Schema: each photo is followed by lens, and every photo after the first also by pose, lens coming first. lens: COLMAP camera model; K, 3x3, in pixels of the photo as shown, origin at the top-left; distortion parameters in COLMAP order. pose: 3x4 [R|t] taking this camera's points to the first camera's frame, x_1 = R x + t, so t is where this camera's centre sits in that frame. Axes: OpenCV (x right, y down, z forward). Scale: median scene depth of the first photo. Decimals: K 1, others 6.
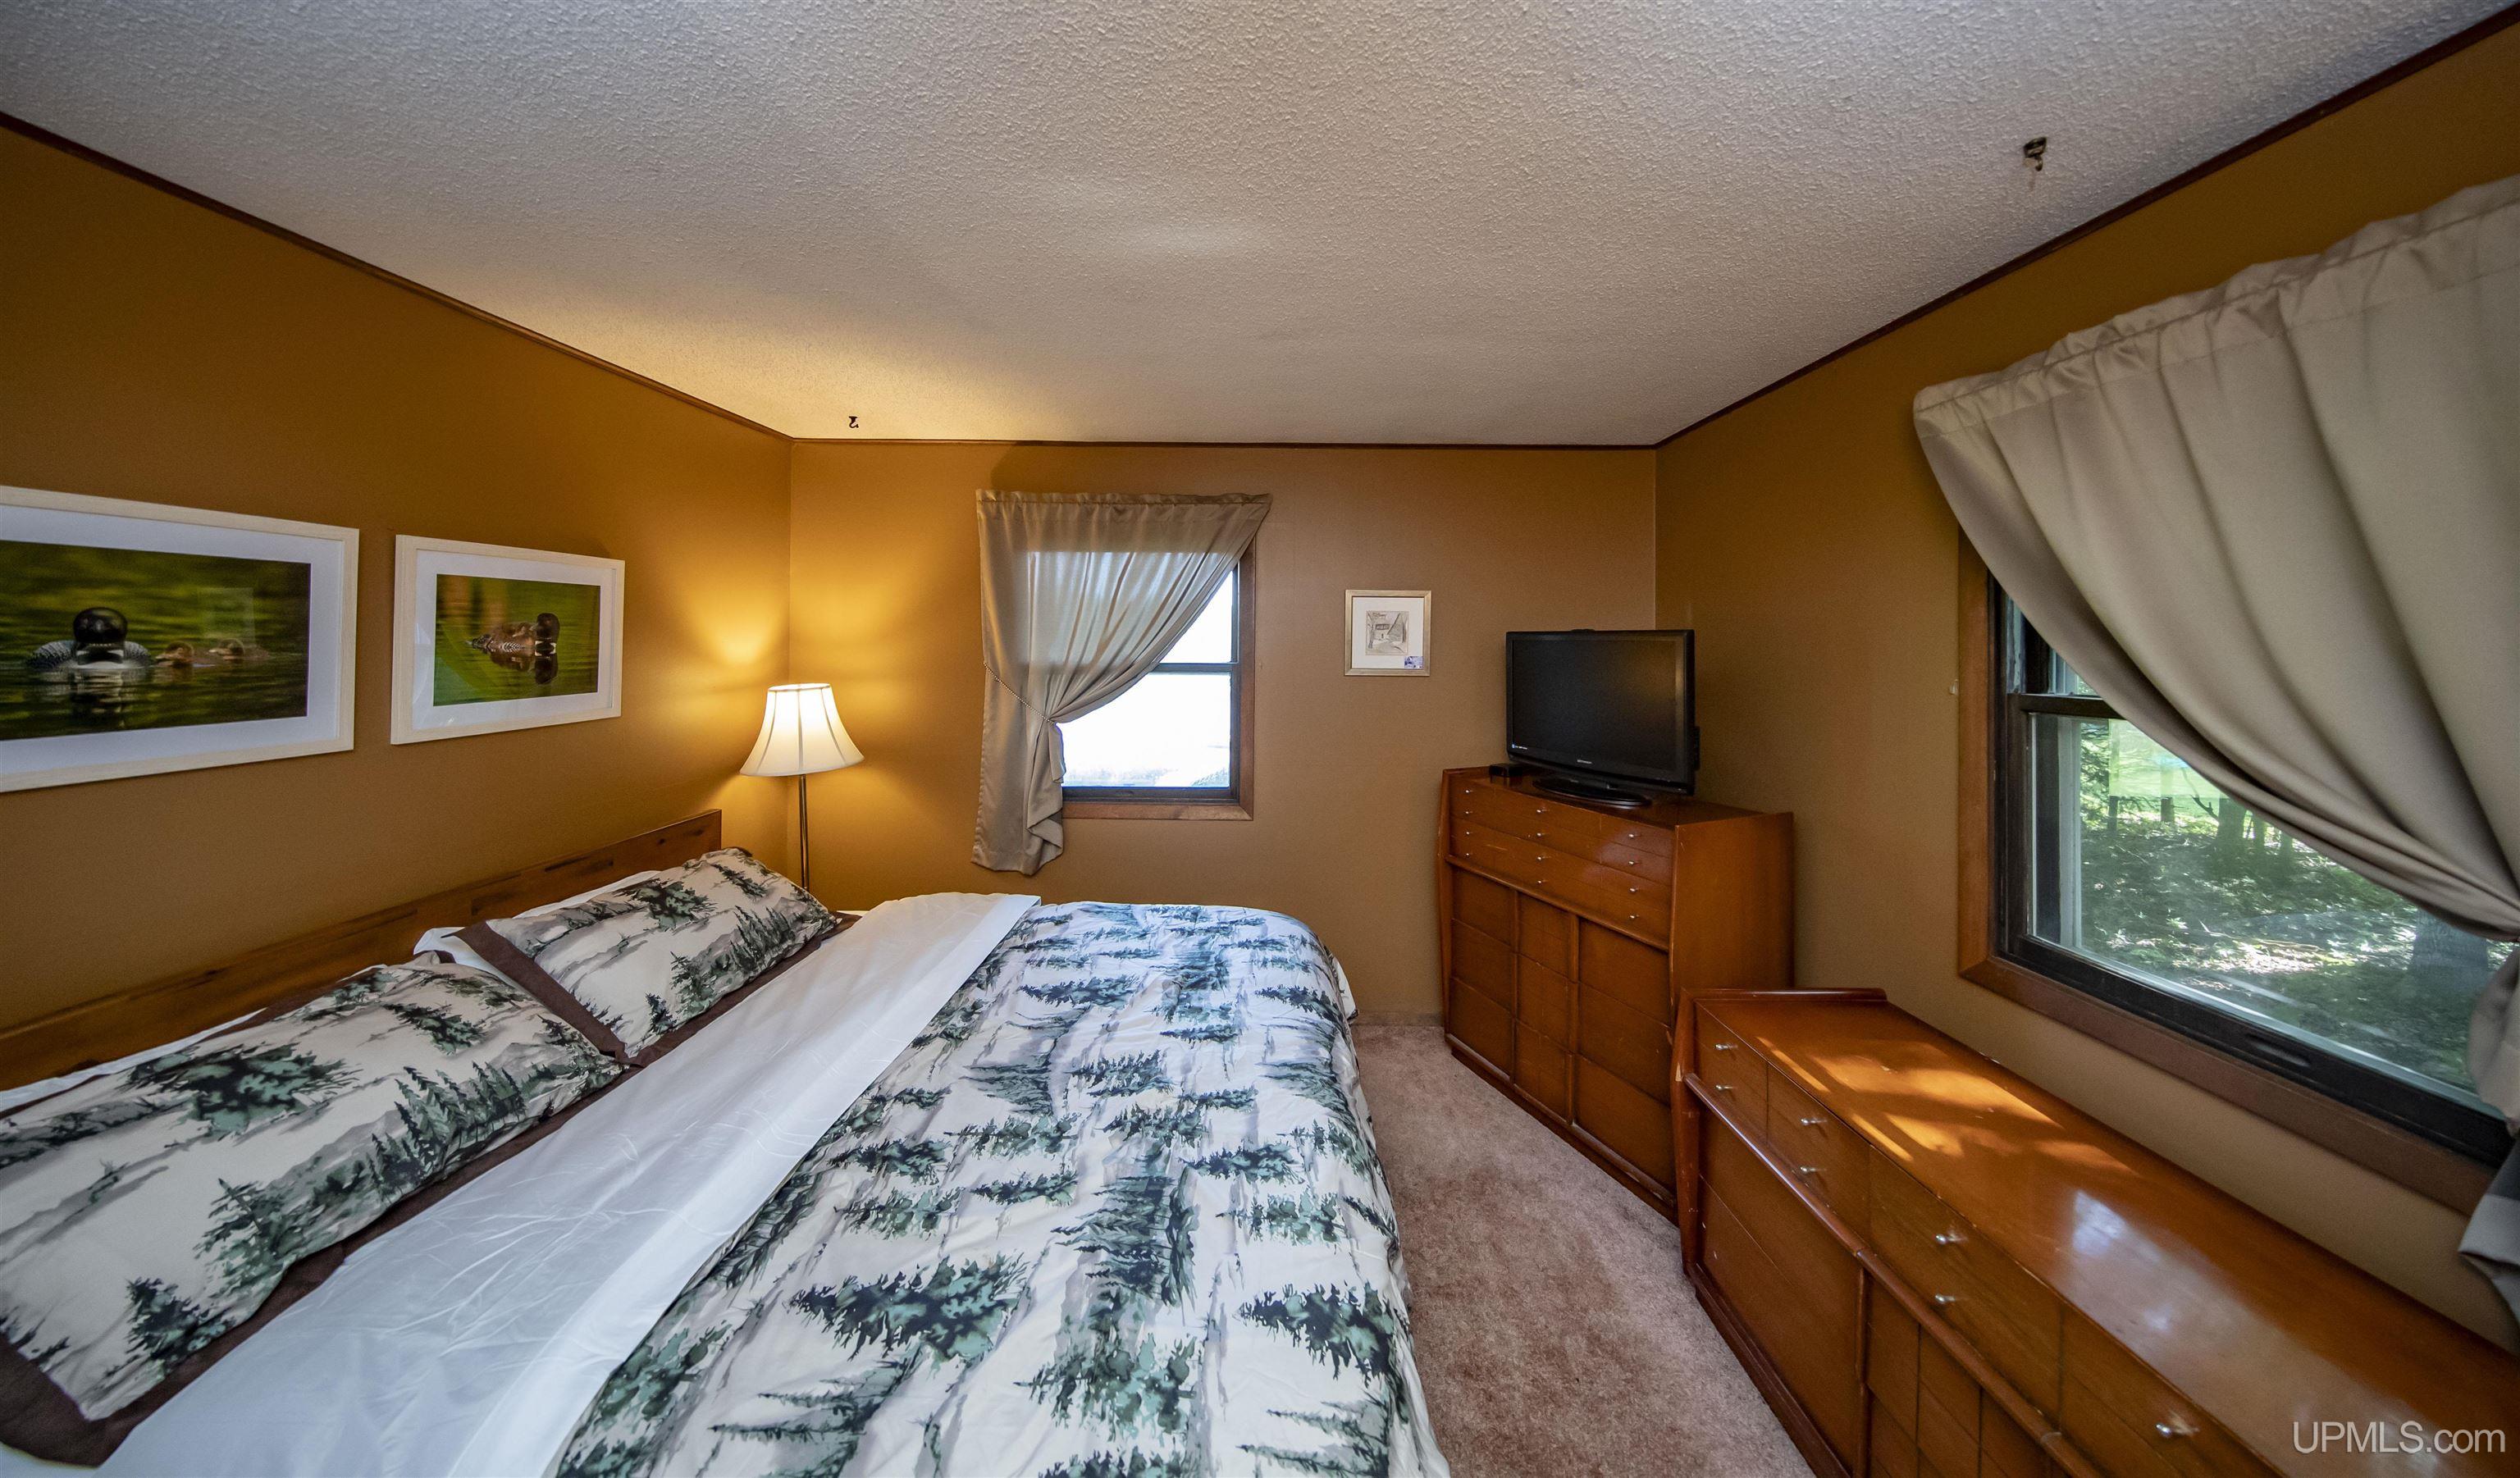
lens RADIAL K [[795.5, 0, 1257.1], [0, 795.5, 627.6], [0, 0, 1]] dist [-0.006799, -0.000029]
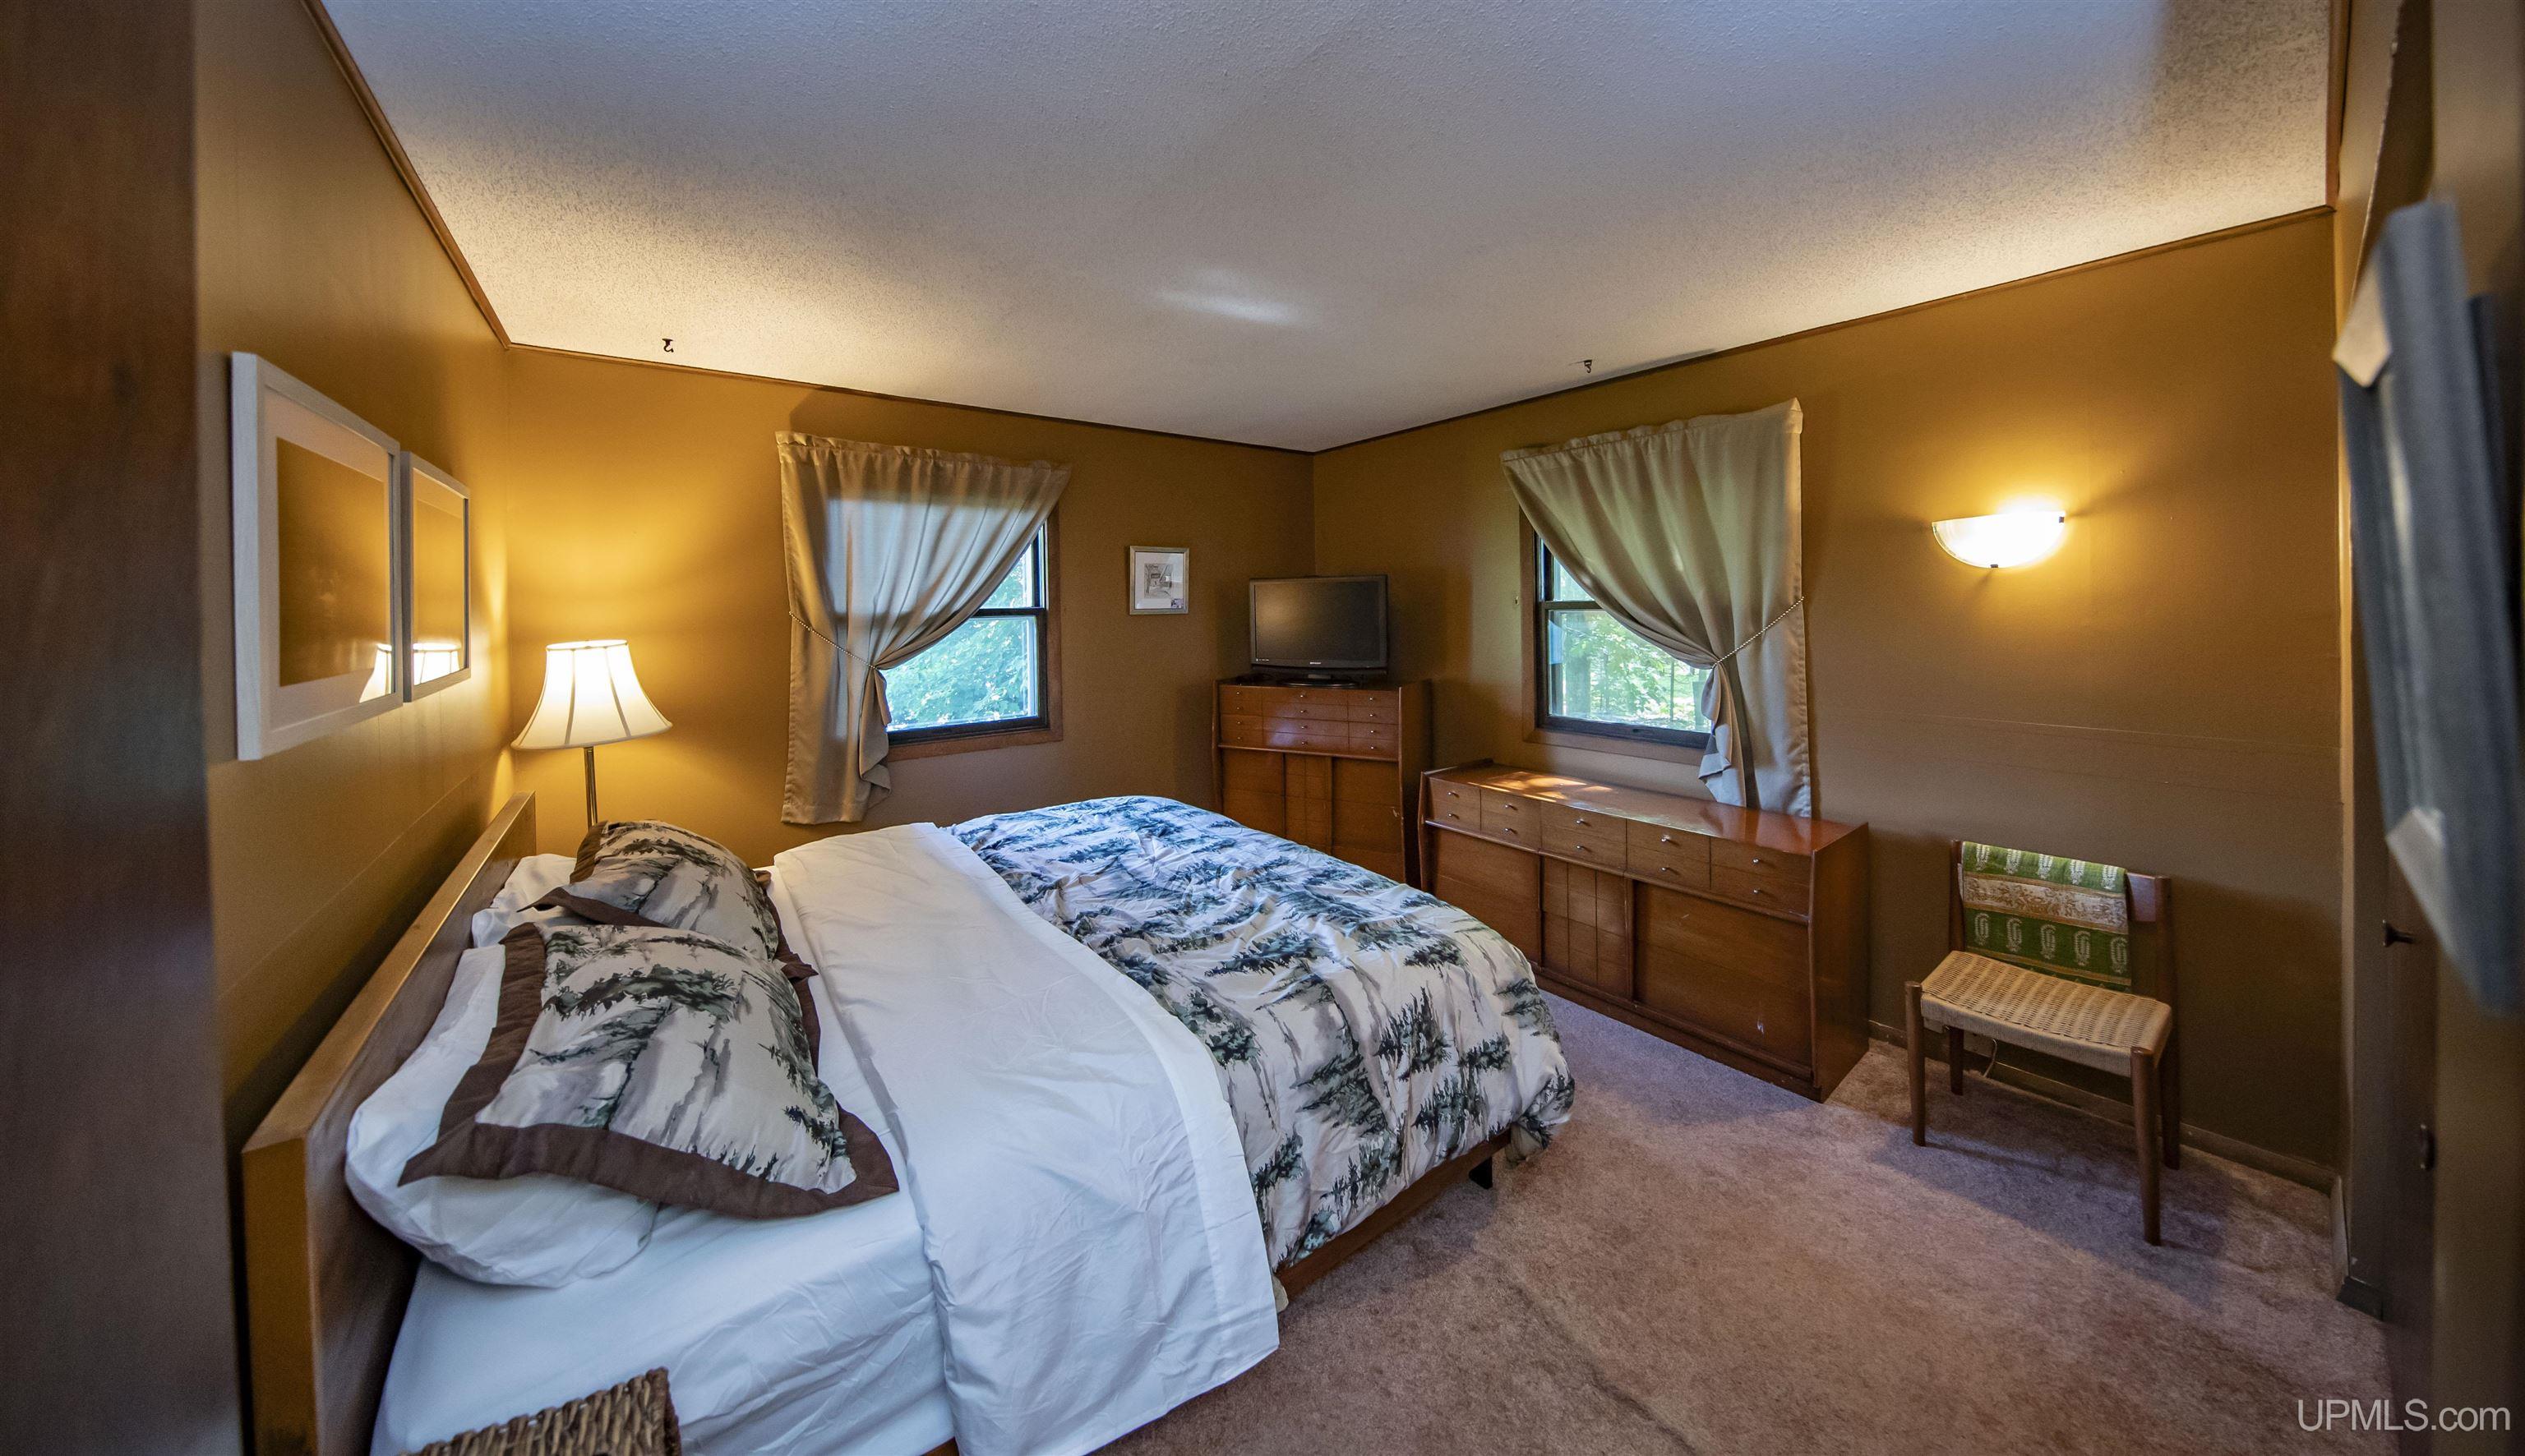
lens RADIAL K [[791.8, 0, 1266.4], [0, 791.8, 610.5], [0, 0, 1]] dist [0.001724, -0.003586]
pose [[0.789135, -0.025623, 0.613685, -0.492525], [0.010721, 0.999552, 0.027948, 0.020944], [-0.614126, -0.015476, 0.789056, -0.113023]]
